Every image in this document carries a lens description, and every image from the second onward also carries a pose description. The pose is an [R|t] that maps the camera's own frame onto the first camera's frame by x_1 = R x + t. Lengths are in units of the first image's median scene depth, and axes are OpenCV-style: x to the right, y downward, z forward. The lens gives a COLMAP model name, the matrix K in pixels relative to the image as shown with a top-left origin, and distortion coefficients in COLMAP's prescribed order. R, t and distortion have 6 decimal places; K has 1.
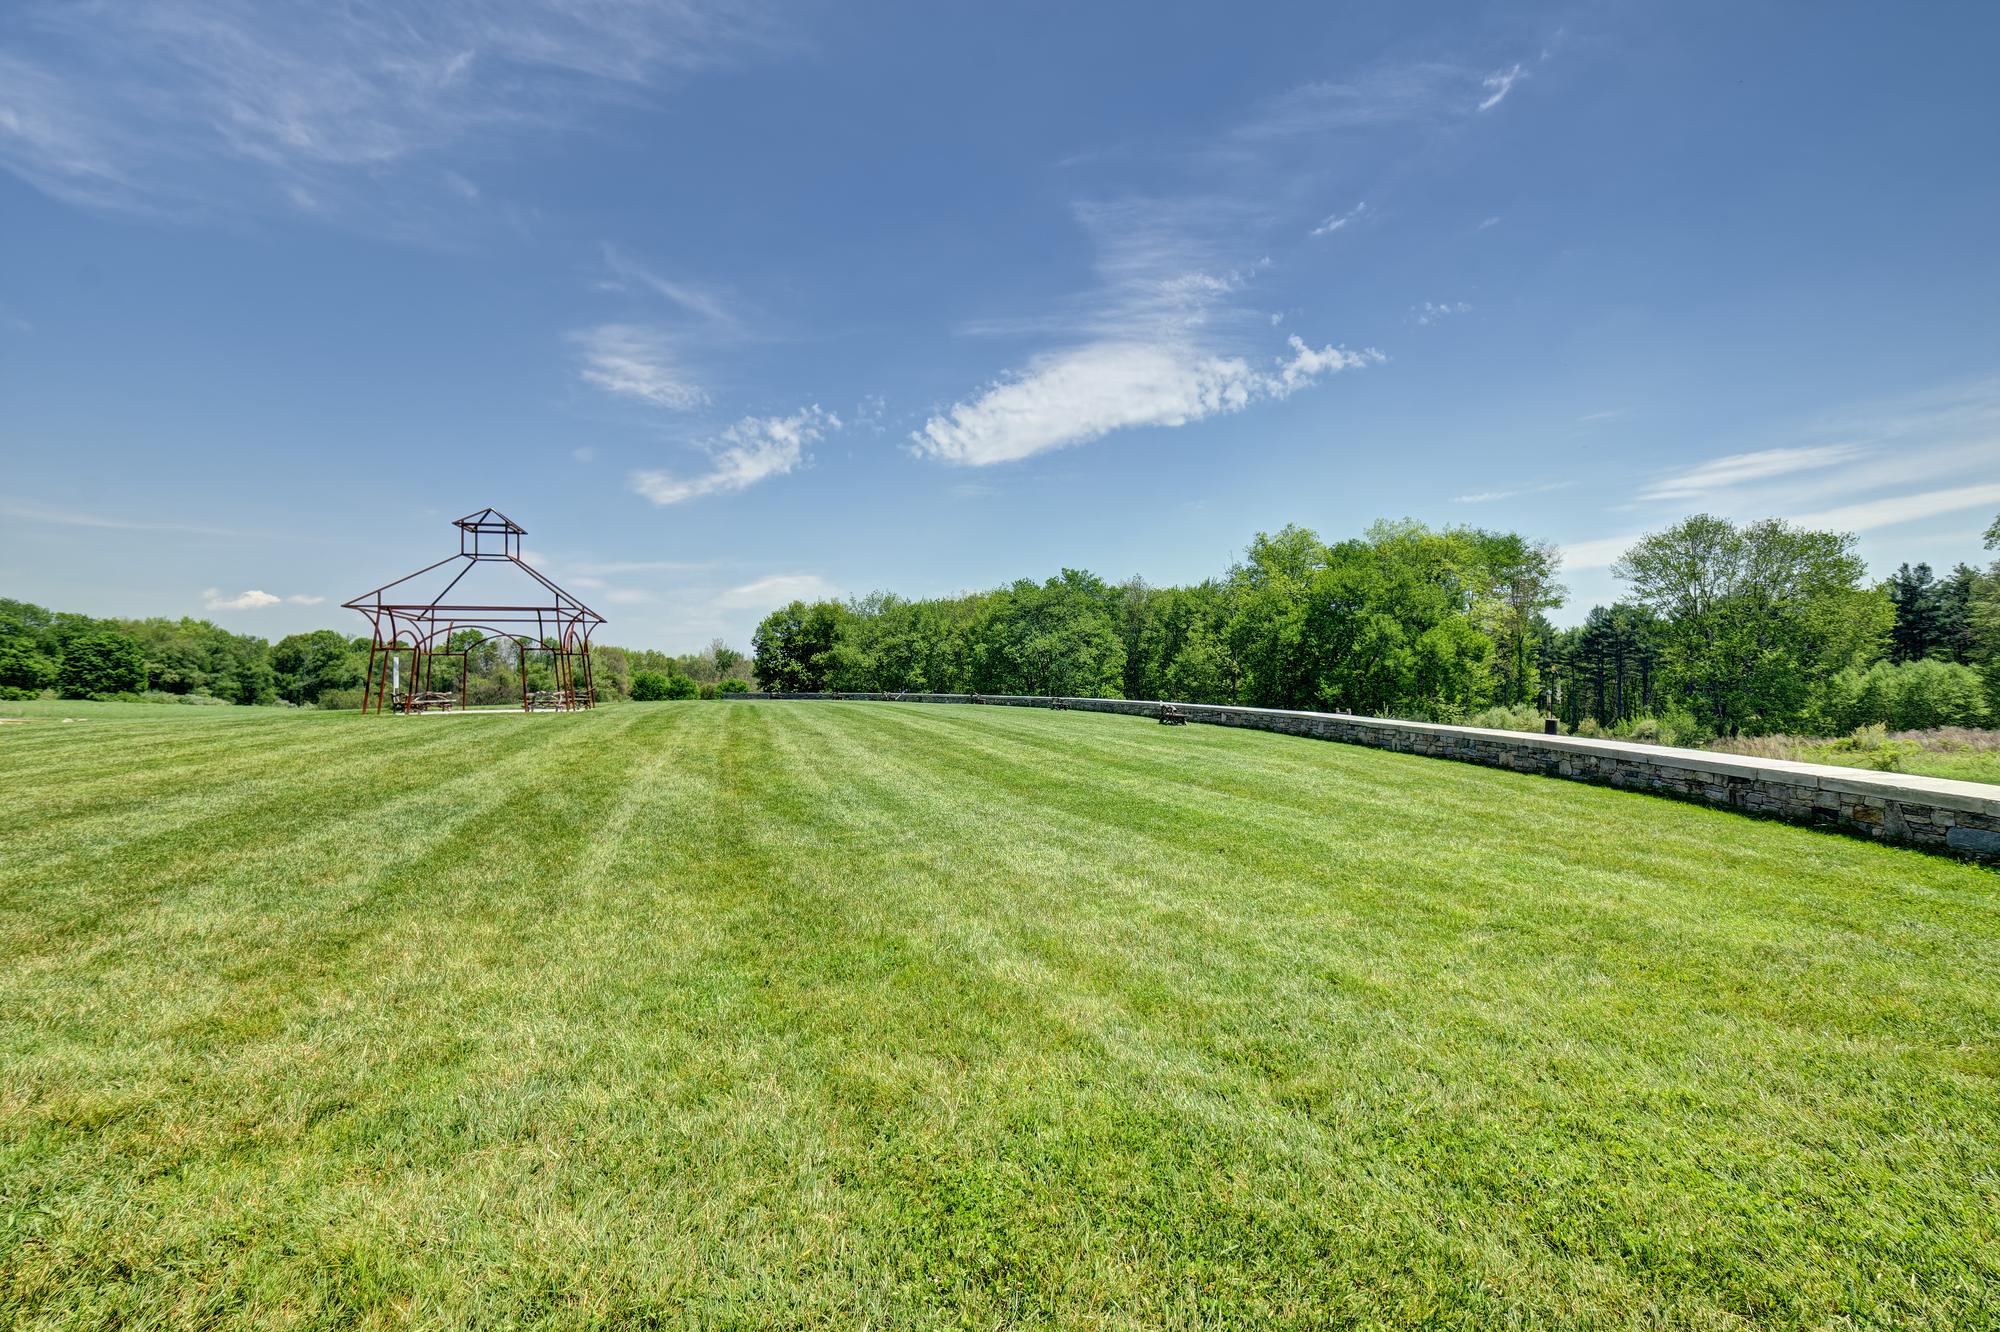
lens RADIAL K [[888.7, 0, 966.4], [0, 888.7, 698.1], [0, 0, 1]] dist [-0.012942, 0.000018]
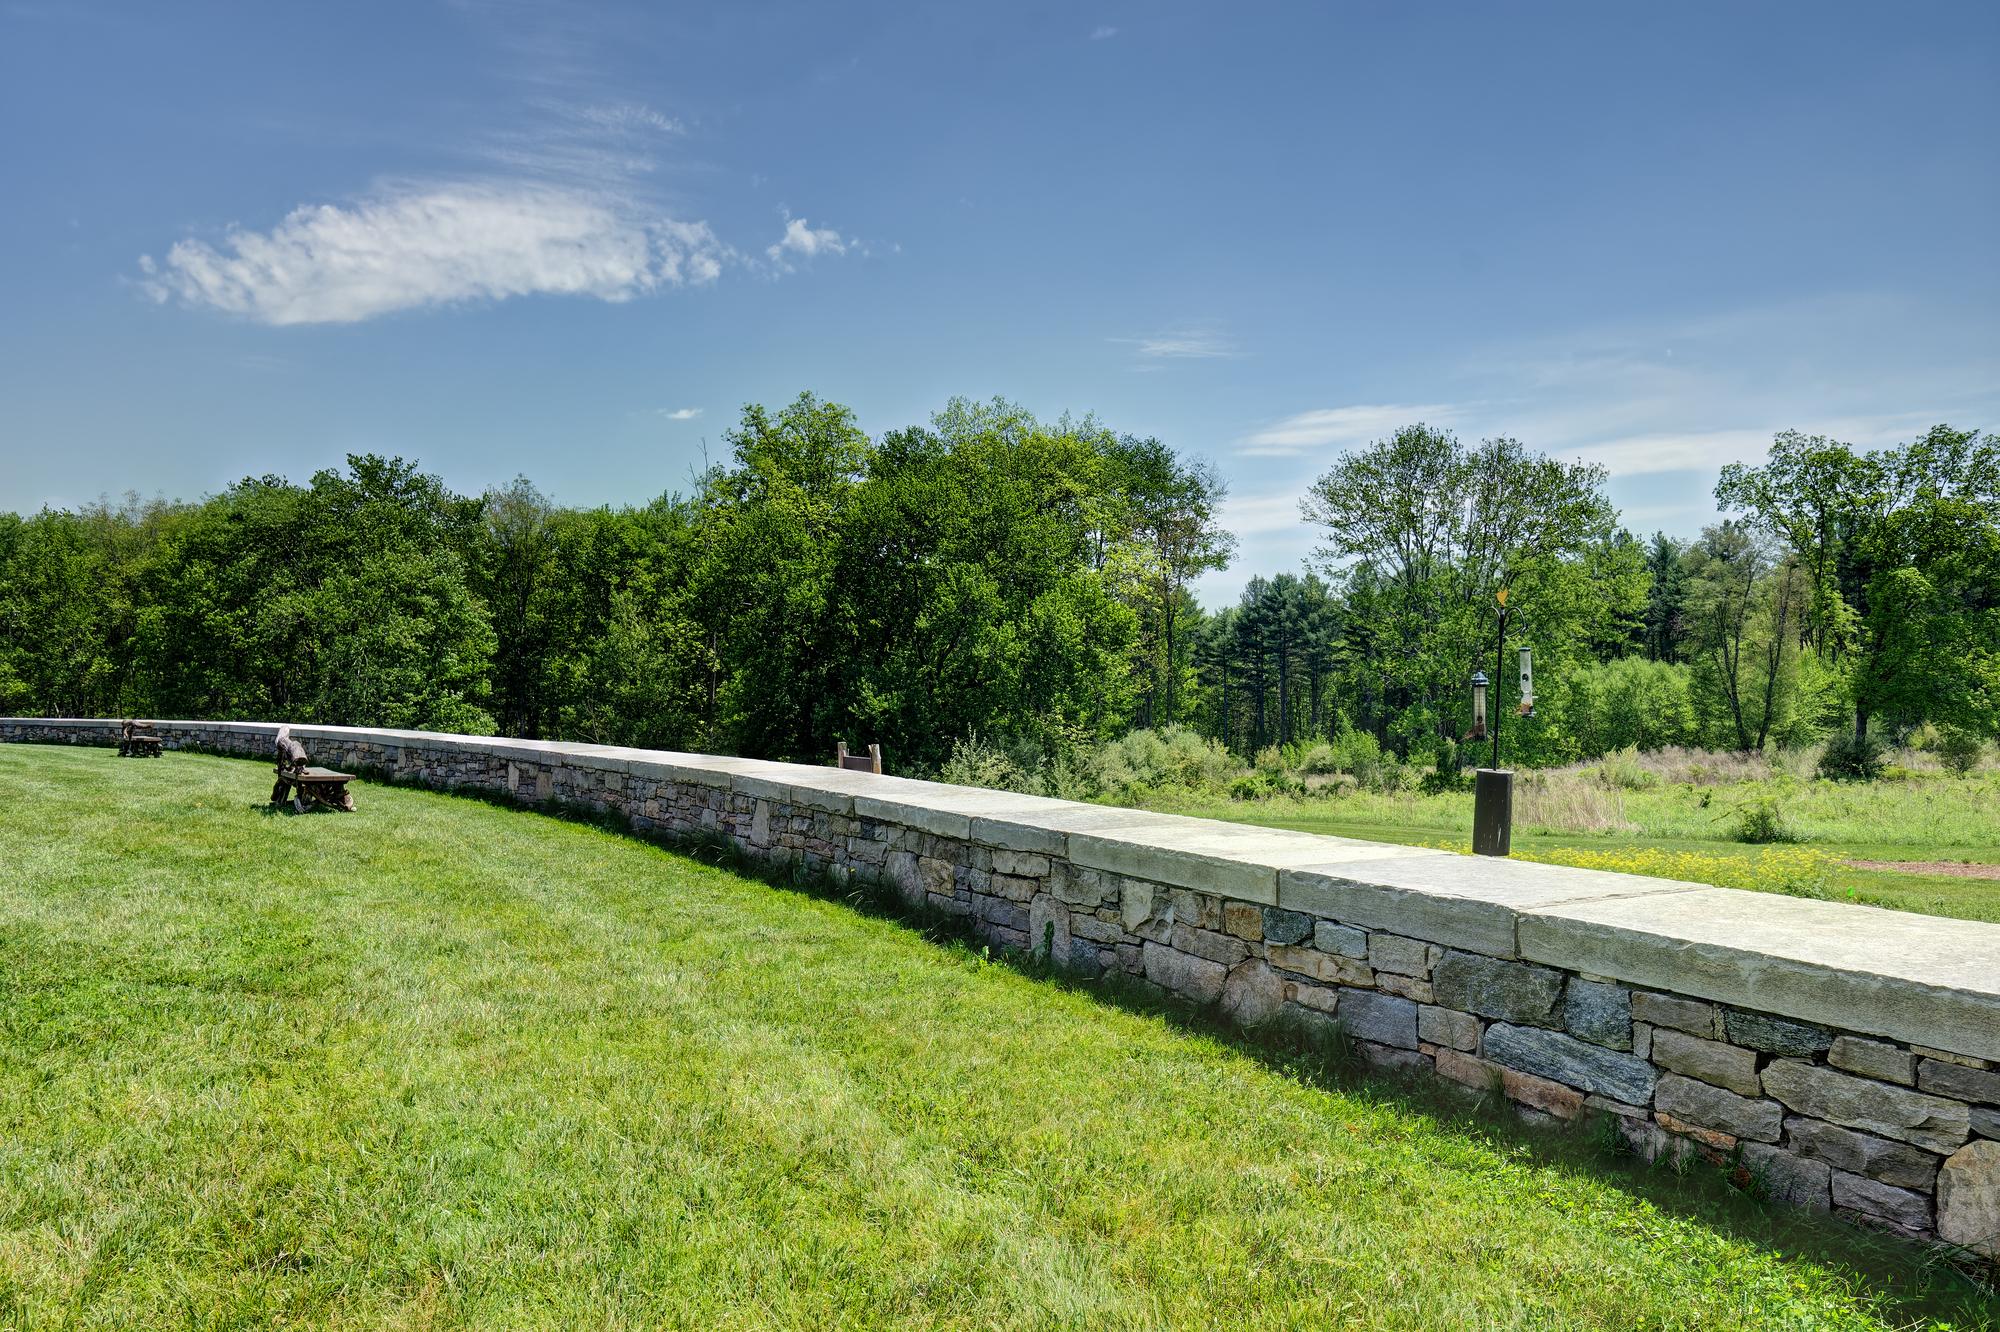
lens RADIAL K [[1423.2, 0, 1012.0], [0, 1423.2, 669.6], [0, 0, 1]] dist [-0.011690, 0.000555]
pose [[0.890642, 0.004595, 0.454682, 0.079137], [0.012077, 0.999357, -0.033758, 0.001060], [-0.454544, 0.035558, 0.890014, 0.171365]]
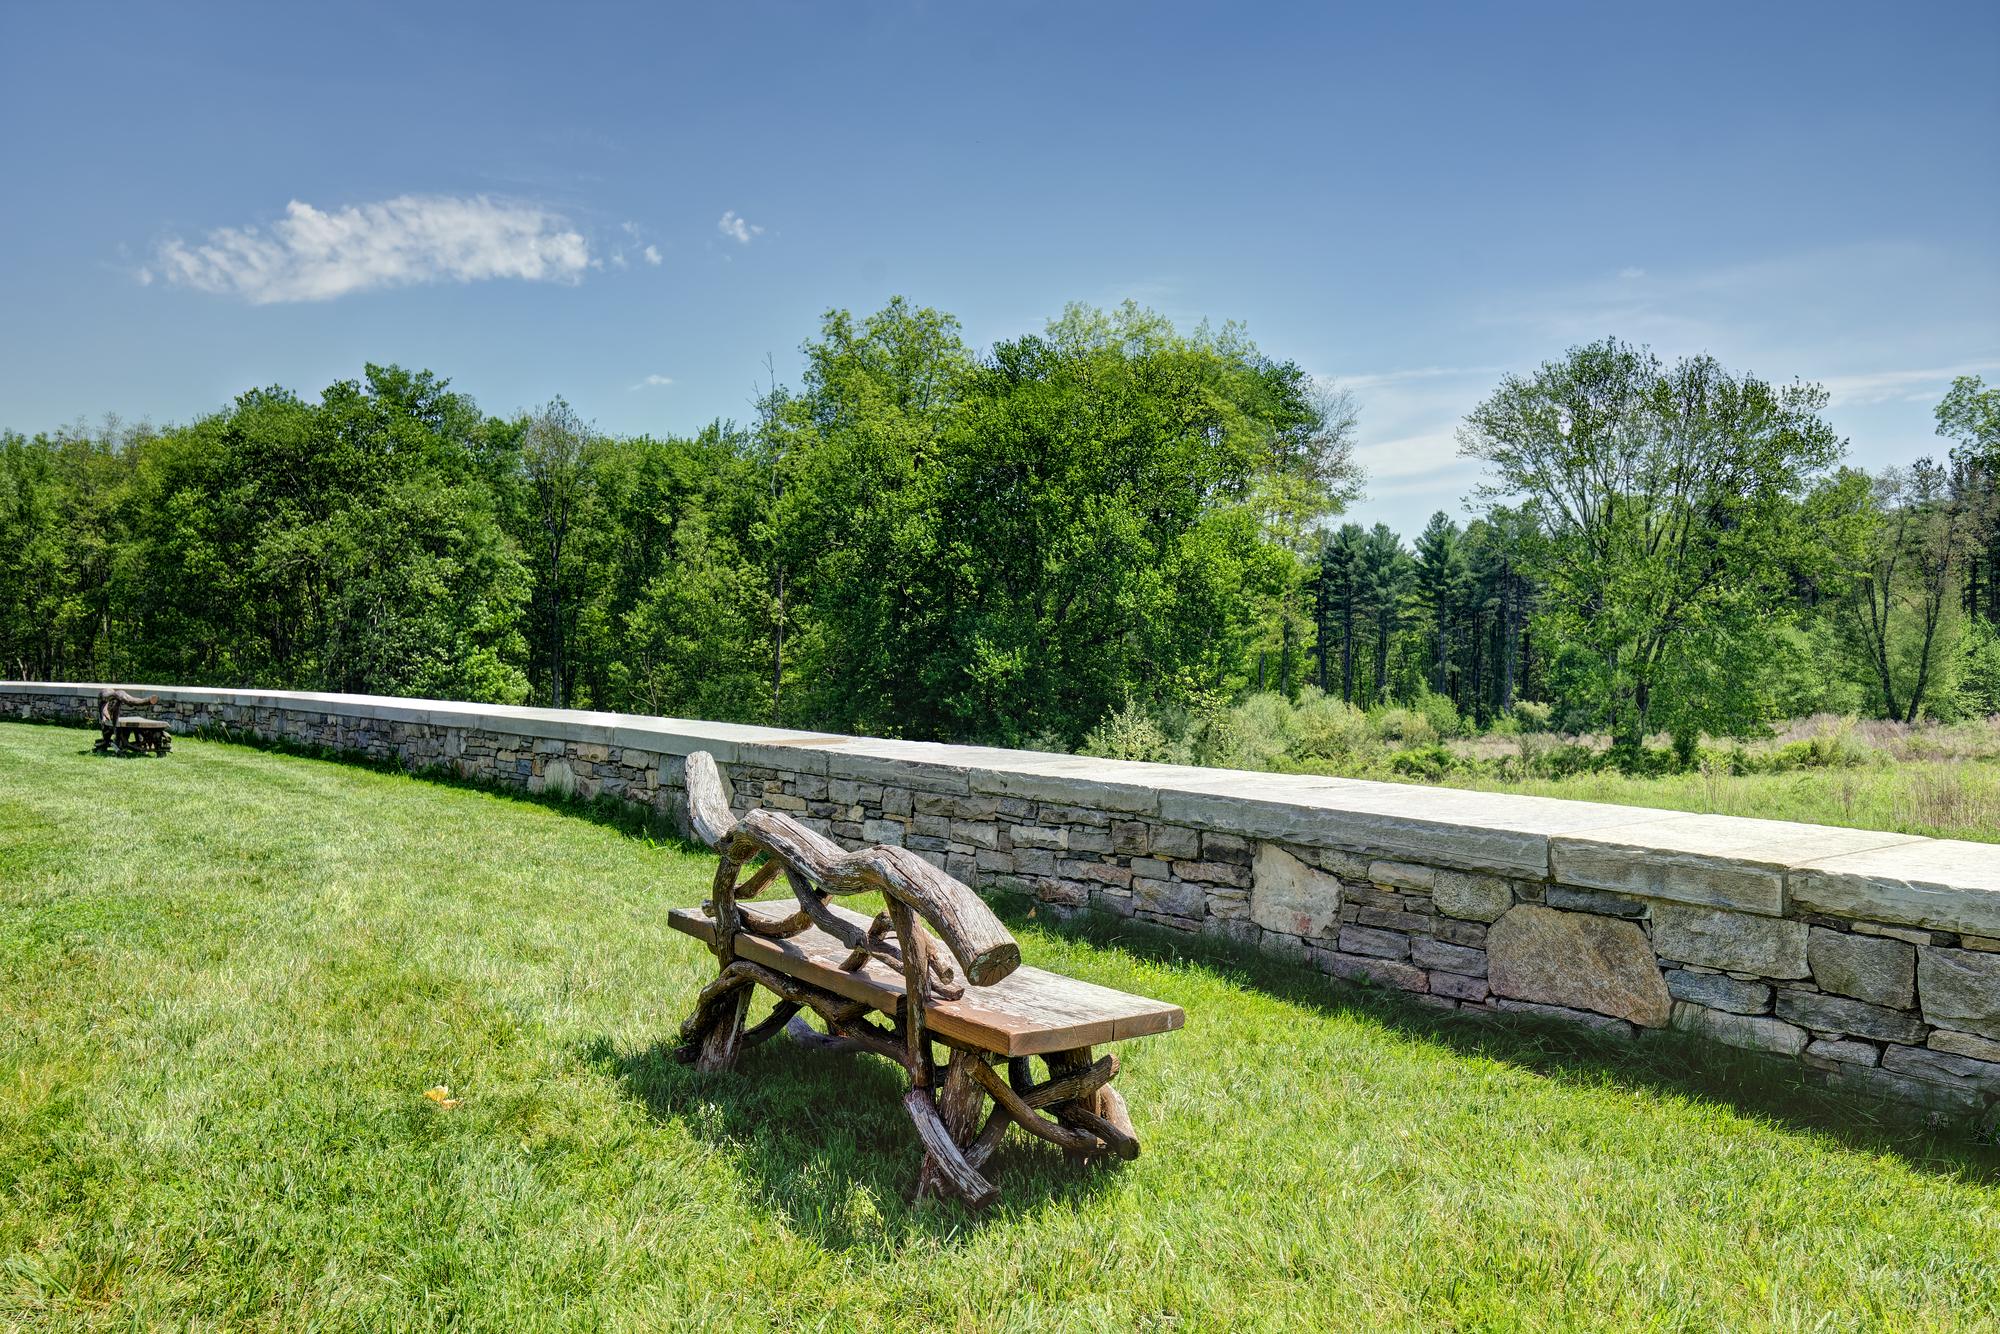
lens RADIAL K [[1423.2, 0, 1012.0], [0, 1423.2, 670.6], [0, 0, 1]] dist [-0.011690, 0.000555]
pose [[0.883713, -0.005546, 0.467997, 0.066880], [0.007996, 0.999963, -0.003248, -0.001363], [-0.467961, 0.006613, 0.883724, 0.301674]]
